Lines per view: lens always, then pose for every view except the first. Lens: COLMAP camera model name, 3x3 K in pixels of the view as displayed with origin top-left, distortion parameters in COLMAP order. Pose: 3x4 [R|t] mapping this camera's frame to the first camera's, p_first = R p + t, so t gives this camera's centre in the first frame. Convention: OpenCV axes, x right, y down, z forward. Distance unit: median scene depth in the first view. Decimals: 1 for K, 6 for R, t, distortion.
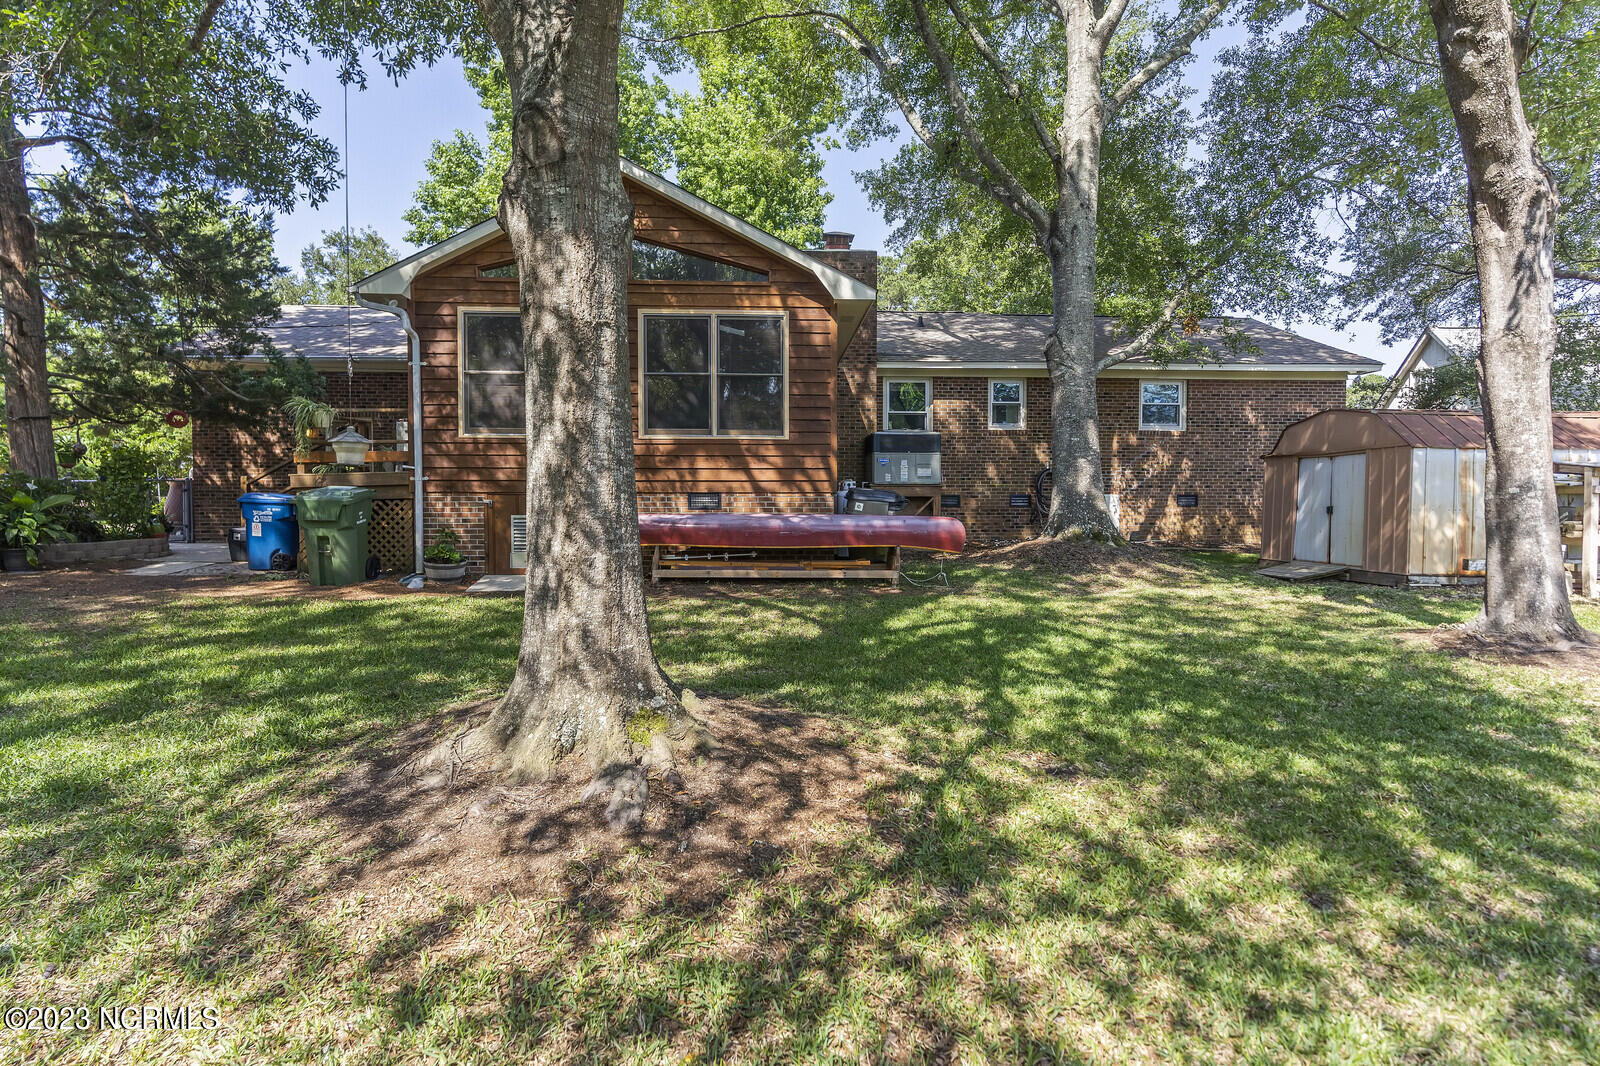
lens RADIAL K [[862.4, 0, 799.5], [0, 862.4, 523.5], [0, 0, 1]] dist [-0.000592, 0.000563]
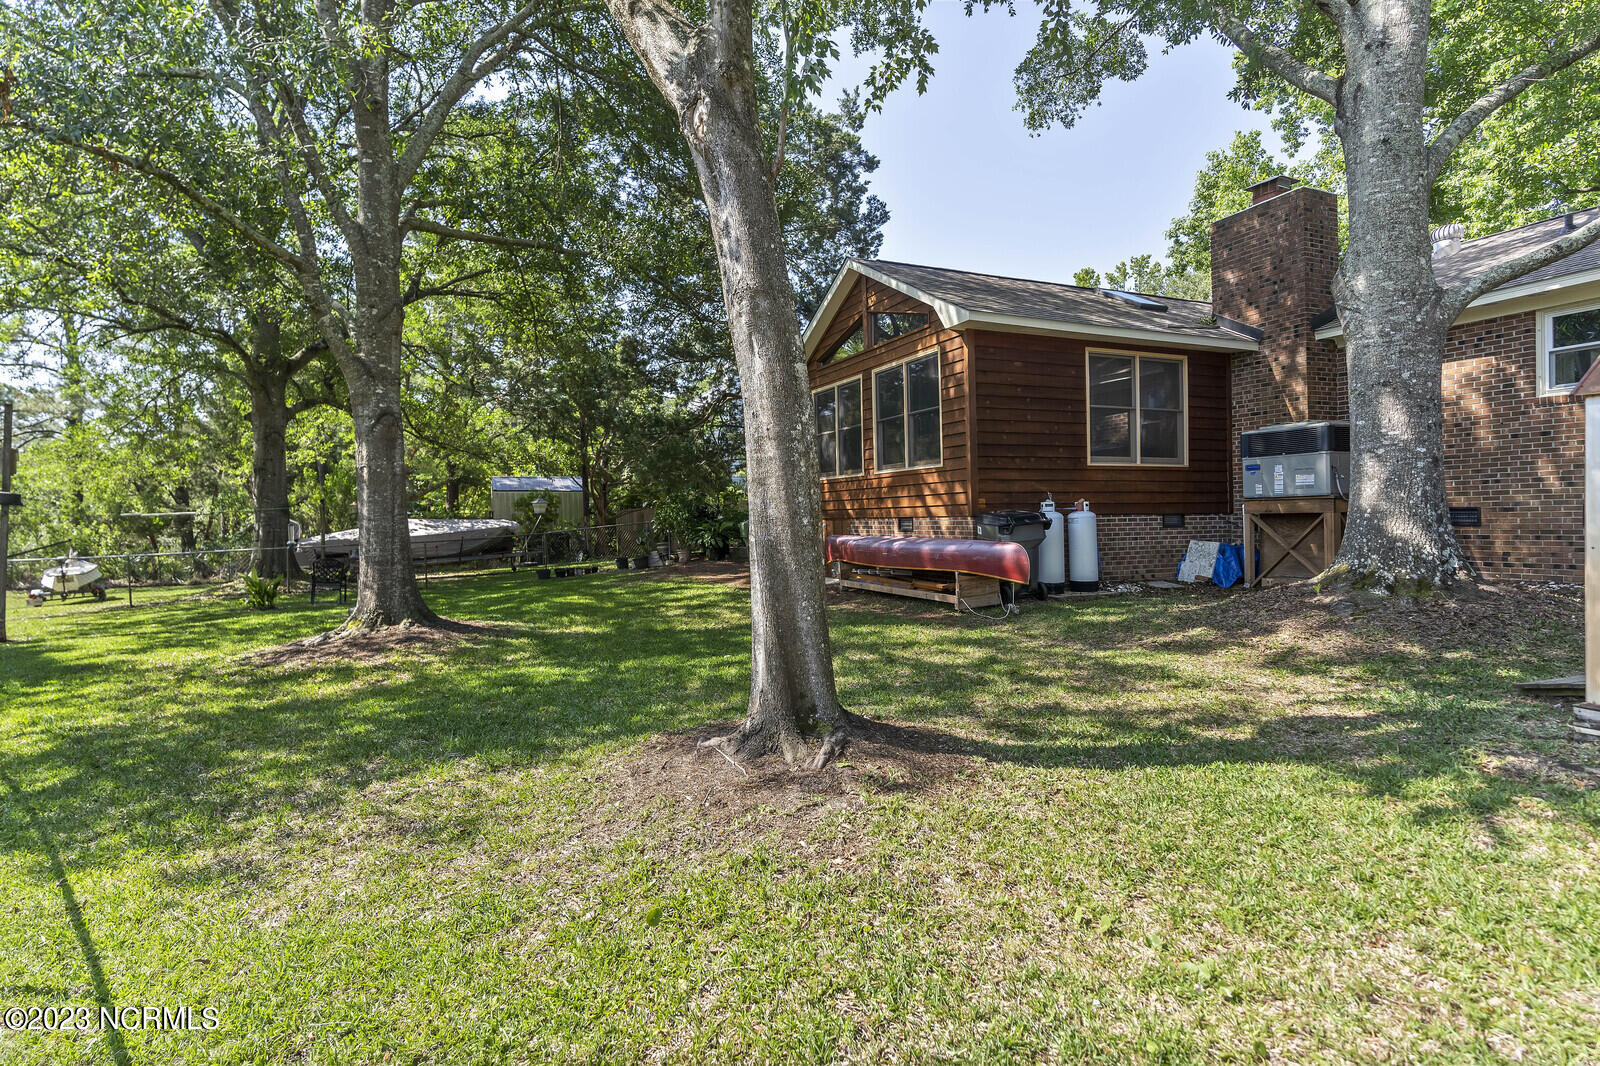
lens RADIAL K [[862.4, 0, 800.1], [0, 862.4, 535.6], [0, 0, 1]] dist [-0.000592, 0.000563]
pose [[0.329738, 0.012143, -0.943994, 0.936223], [-0.008568, 0.999915, 0.009869, -0.021624], [0.944034, 0.004833, 0.329814, 0.485337]]
